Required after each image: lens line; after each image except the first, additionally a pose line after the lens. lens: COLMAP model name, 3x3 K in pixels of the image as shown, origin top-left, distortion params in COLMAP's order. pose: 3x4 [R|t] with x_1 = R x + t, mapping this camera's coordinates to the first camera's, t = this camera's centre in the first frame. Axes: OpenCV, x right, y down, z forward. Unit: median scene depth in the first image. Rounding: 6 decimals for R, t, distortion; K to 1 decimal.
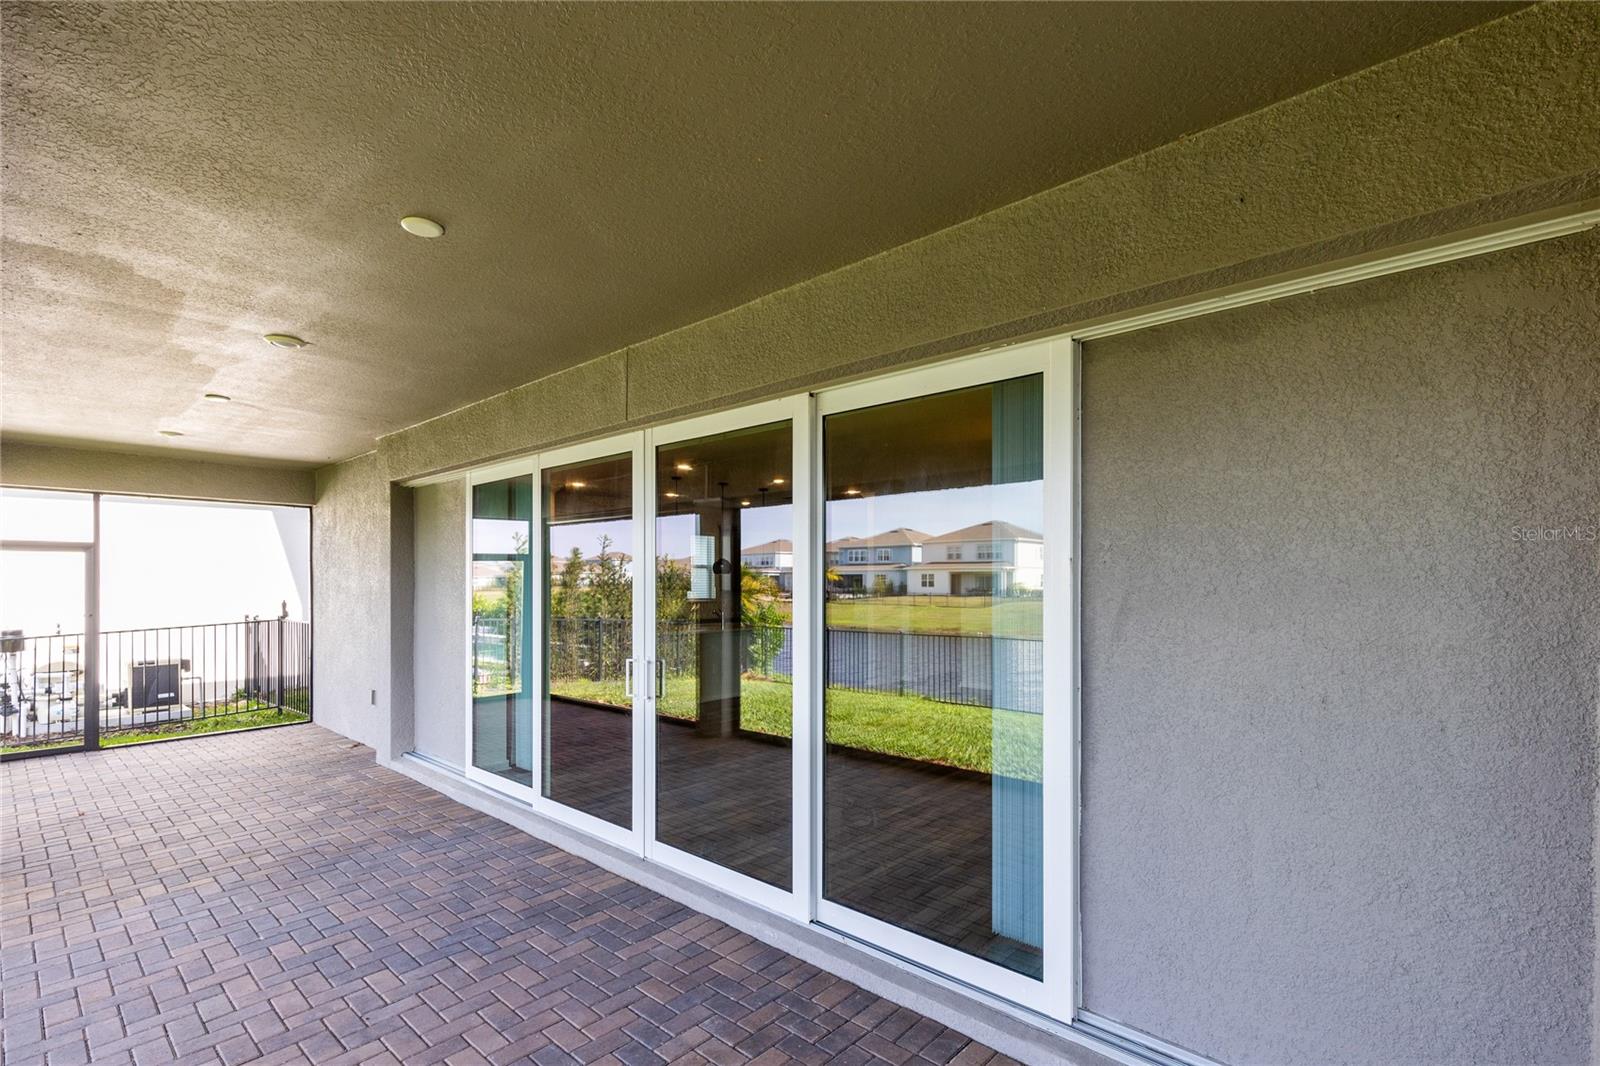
lens RADIAL K [[736.3, 0, 790.4], [0, 736.3, 563.6], [0, 0, 1]] dist [0.014181, -0.000083]
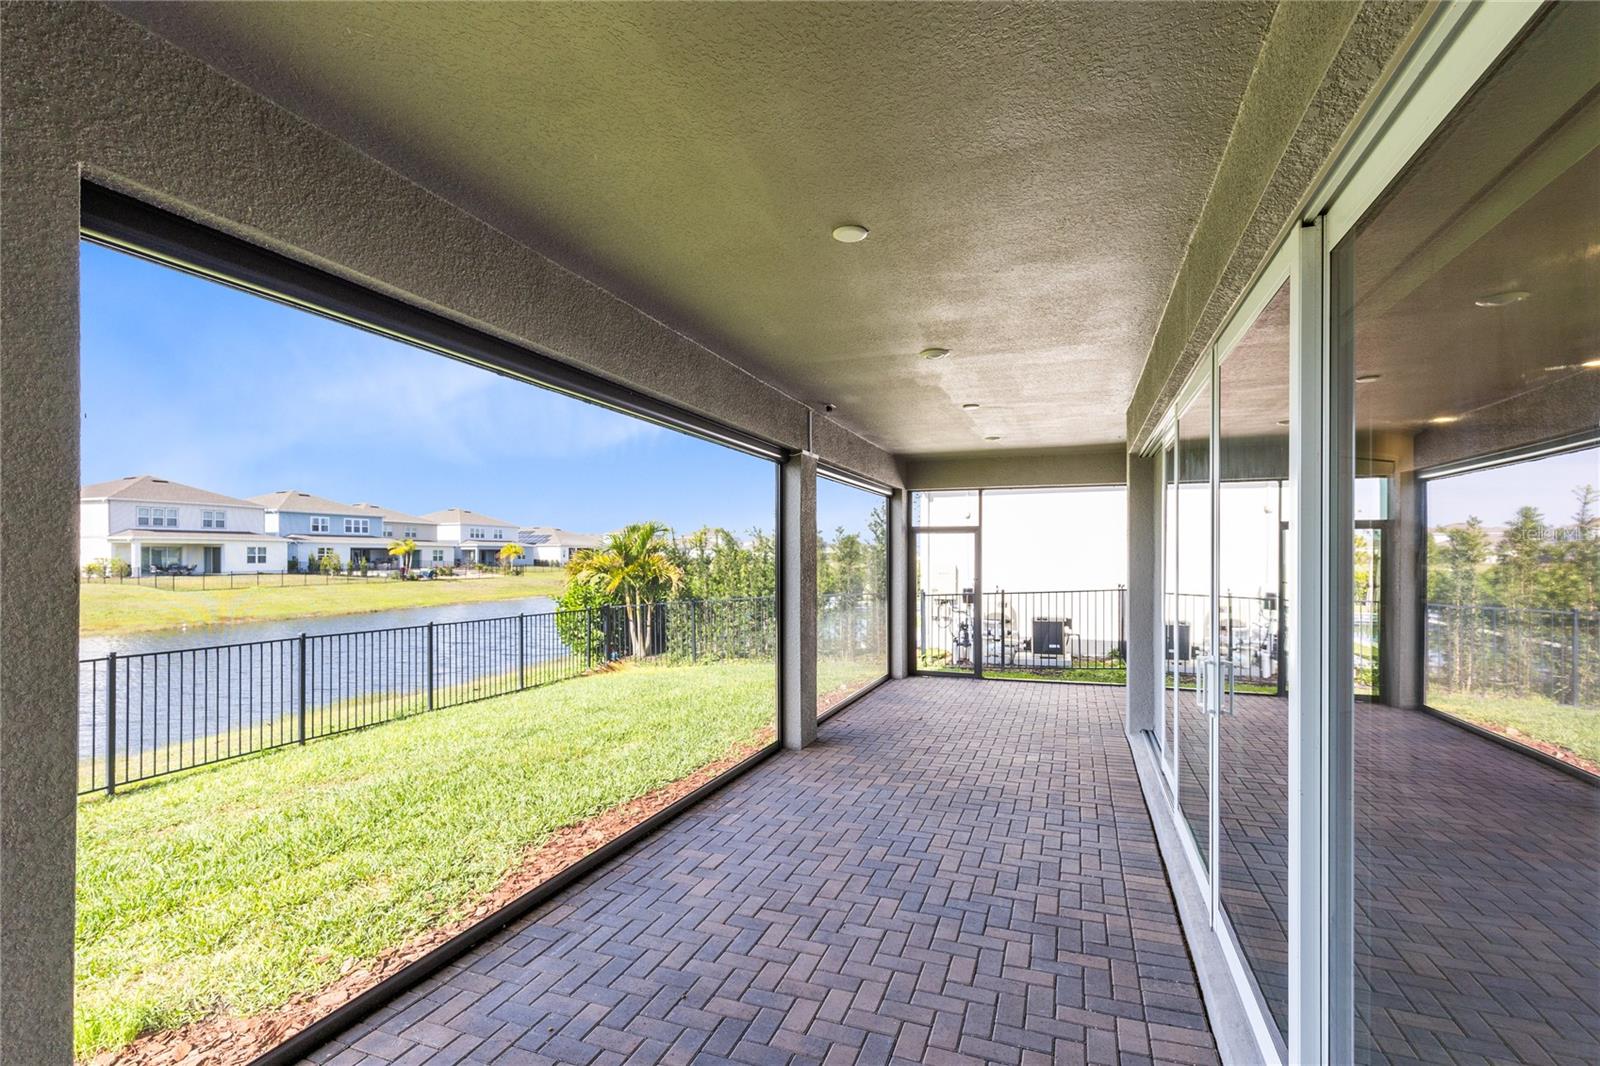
lens RADIAL K [[736.3, 0, 802.3], [0, 736.3, 562.8], [0, 0, 1]] dist [0.014181, -0.000083]
pose [[0.389438, 0.011464, -0.920981, 0.171454], [0.020796, 0.999558, 0.021236, 0.003910], [0.920818, -0.027423, 0.389027, 0.180854]]
